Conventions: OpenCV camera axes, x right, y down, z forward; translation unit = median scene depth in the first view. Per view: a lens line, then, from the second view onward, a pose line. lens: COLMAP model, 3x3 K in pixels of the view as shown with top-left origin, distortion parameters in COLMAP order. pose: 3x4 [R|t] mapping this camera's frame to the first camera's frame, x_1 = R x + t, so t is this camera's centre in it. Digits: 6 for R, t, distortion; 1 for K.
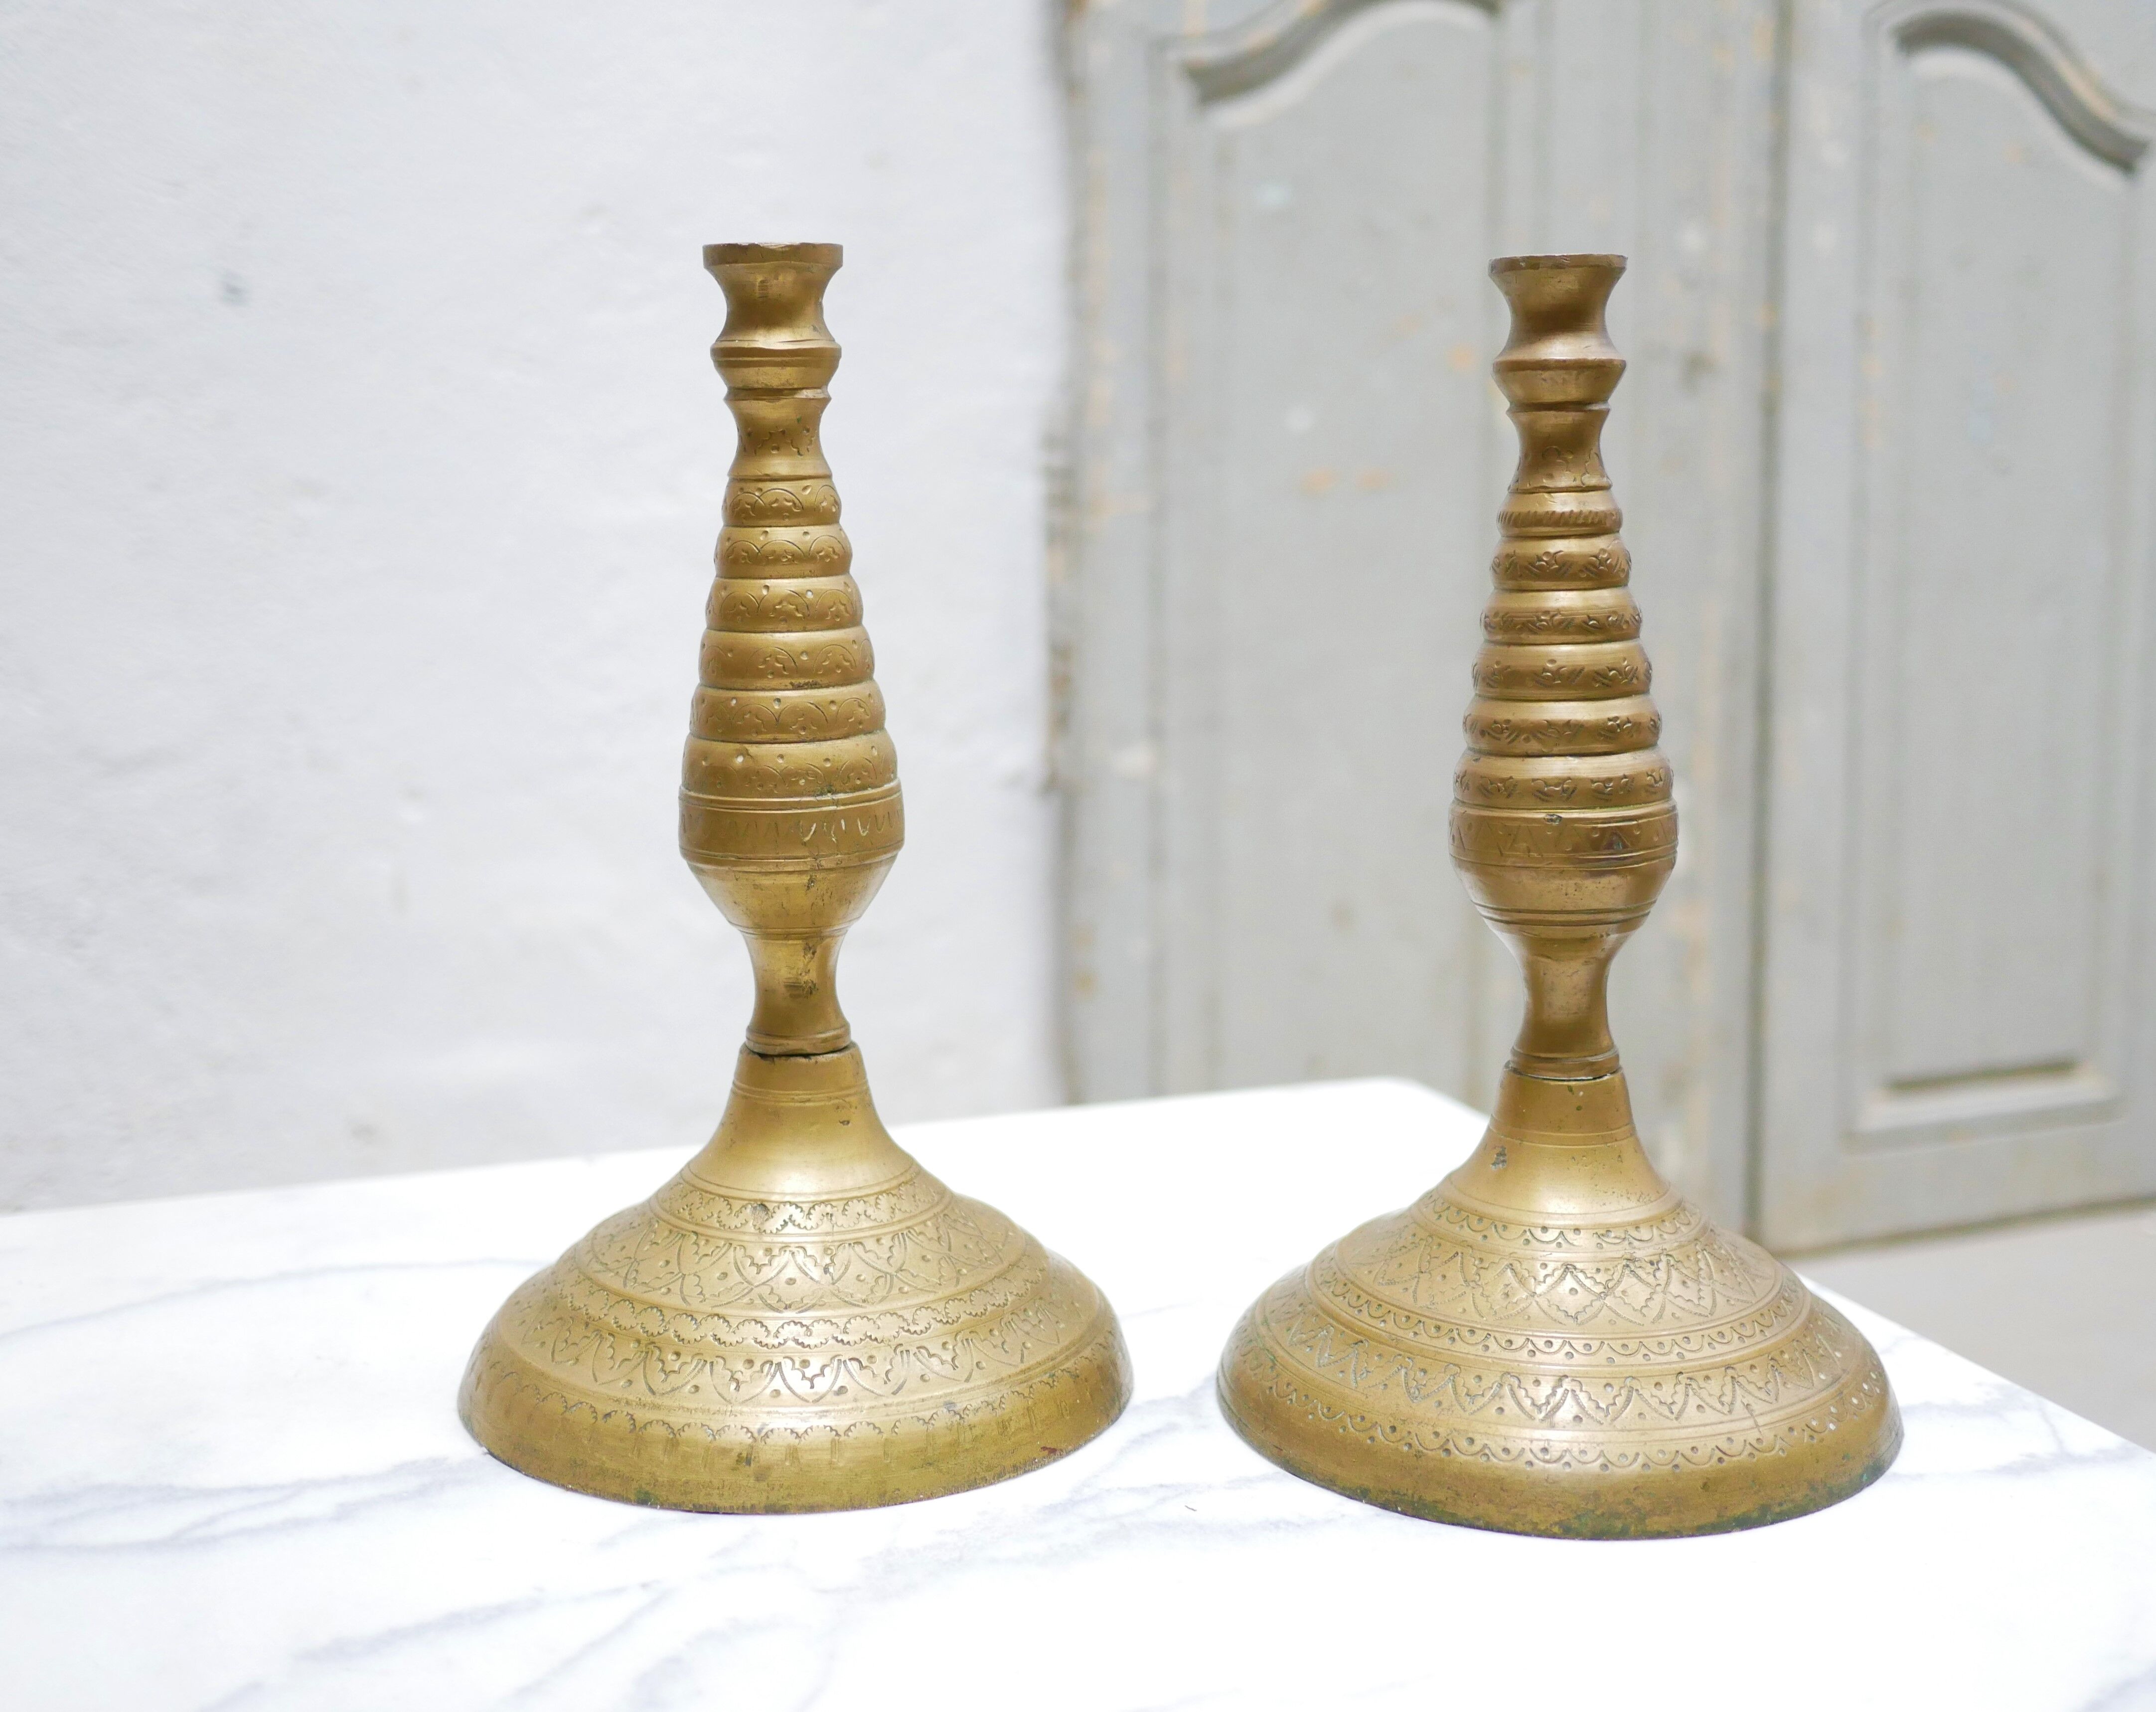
lens RADIAL K [[2612.5, 0, 1142.8], [0, 2612.5, 824.7], [0, 0, 1]] dist [-0.006057, -0.042608]
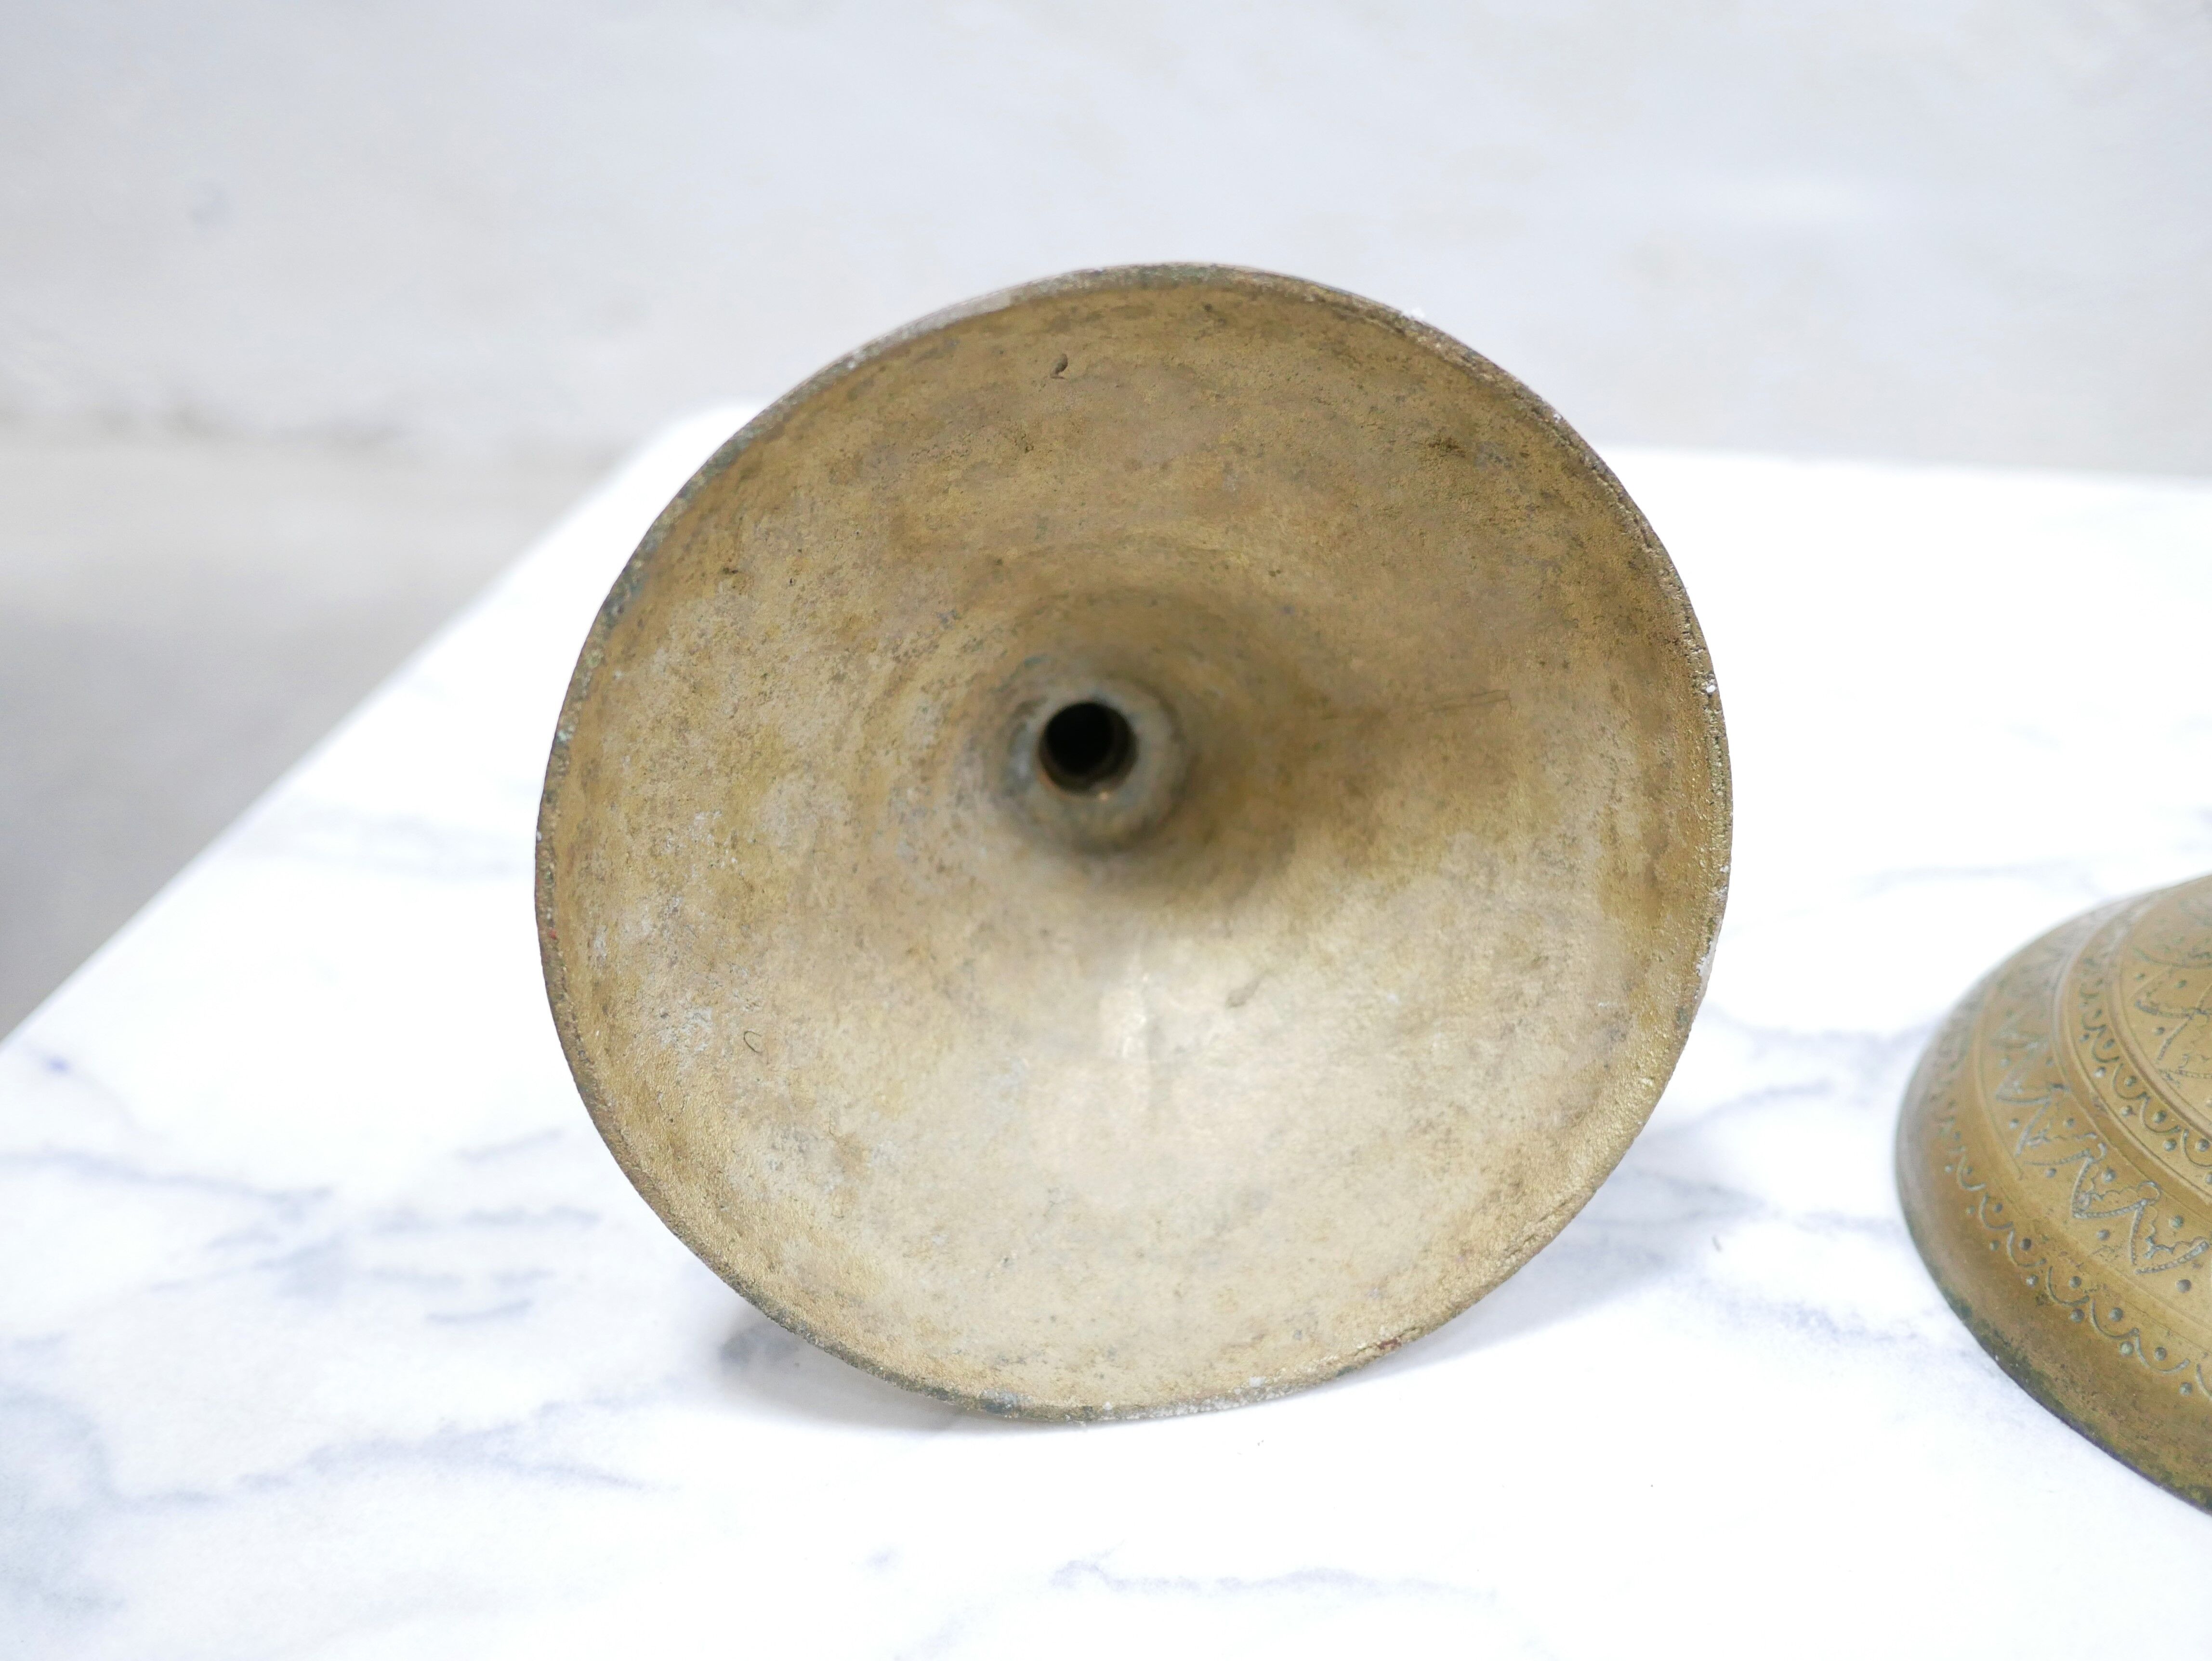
lens RADIAL K [[2519.6, 0, 1097.7], [0, 2519.6, 834.2], [0, 0, 1]] dist [-0.016424, -0.016376]
pose [[0.789051, 0.268636, -0.552480, 0.223933], [-0.036203, 0.918094, 0.394706, -0.102057], [0.613261, -0.291442, 0.734148, 0.401325]]
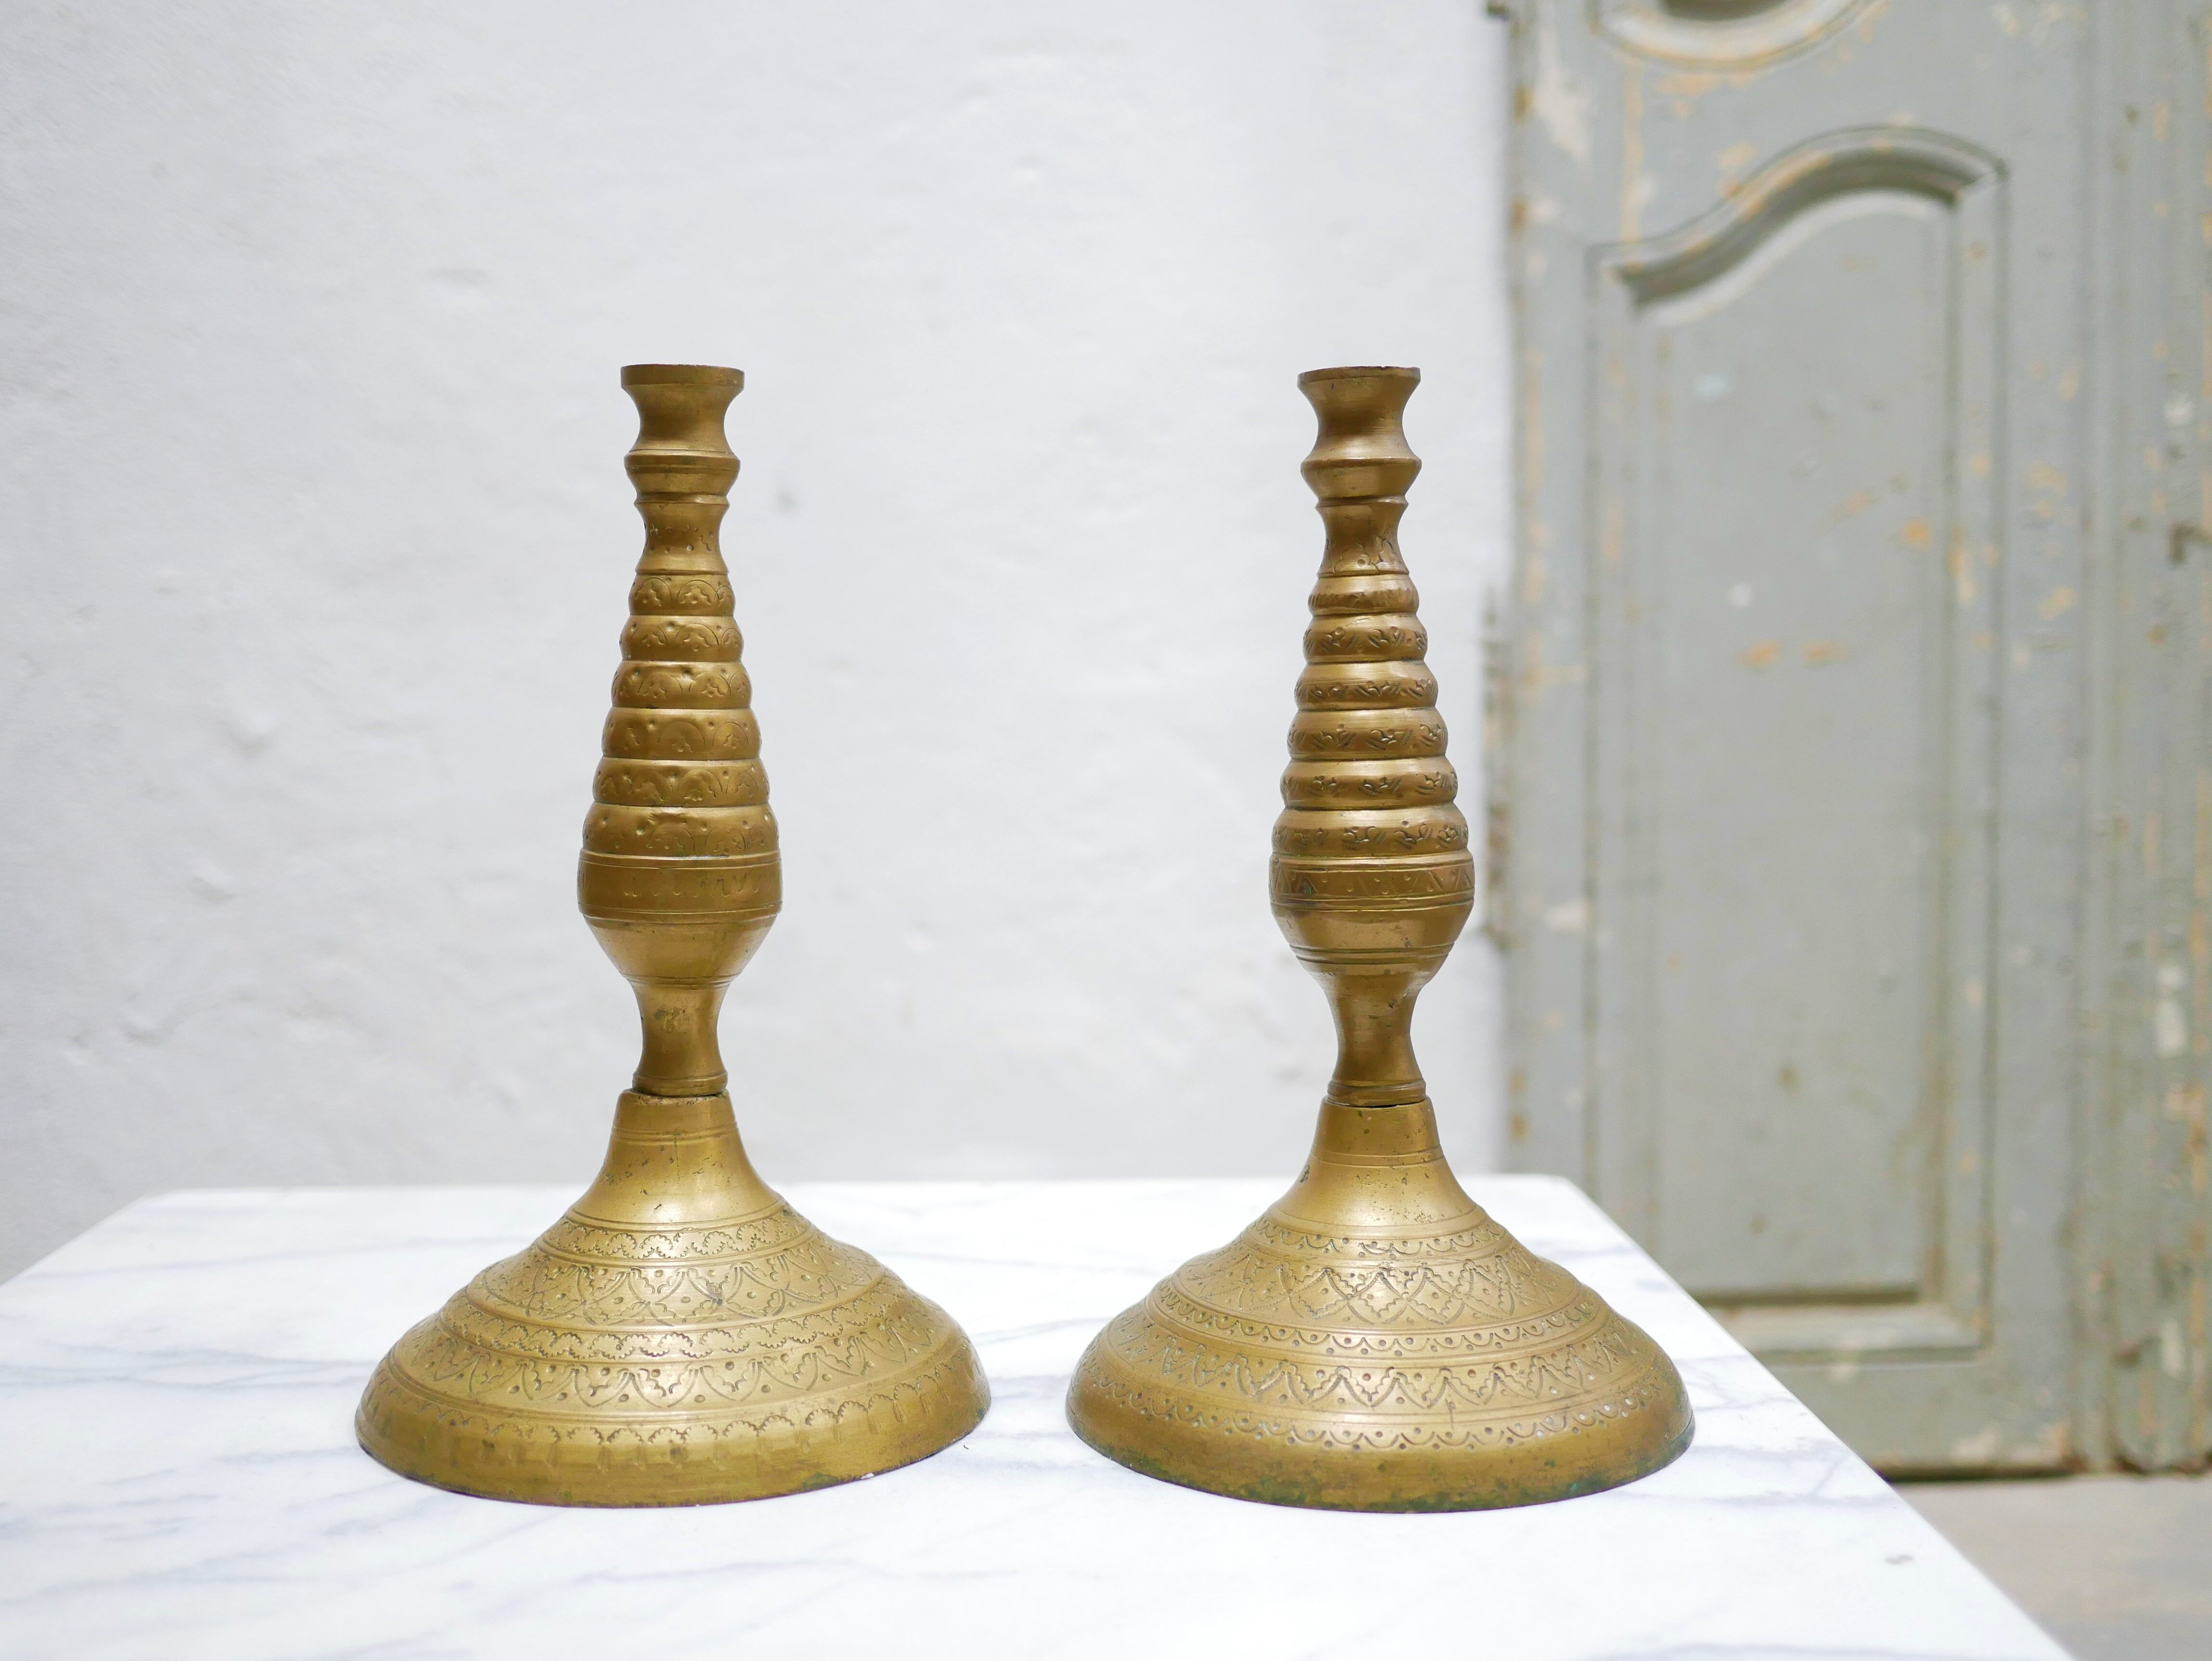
lens RADIAL K [[2507.1, 0, 1097.1], [0, 2507.1, 827.8], [0, 0, 1]] dist [-0.046284, 0.063763]
pose [[0.936617, 0.012321, -0.350139, 0.434263], [-0.042846, 0.995908, -0.079568, 0.071047], [0.347726, 0.089527, 0.933312, -0.033312]]
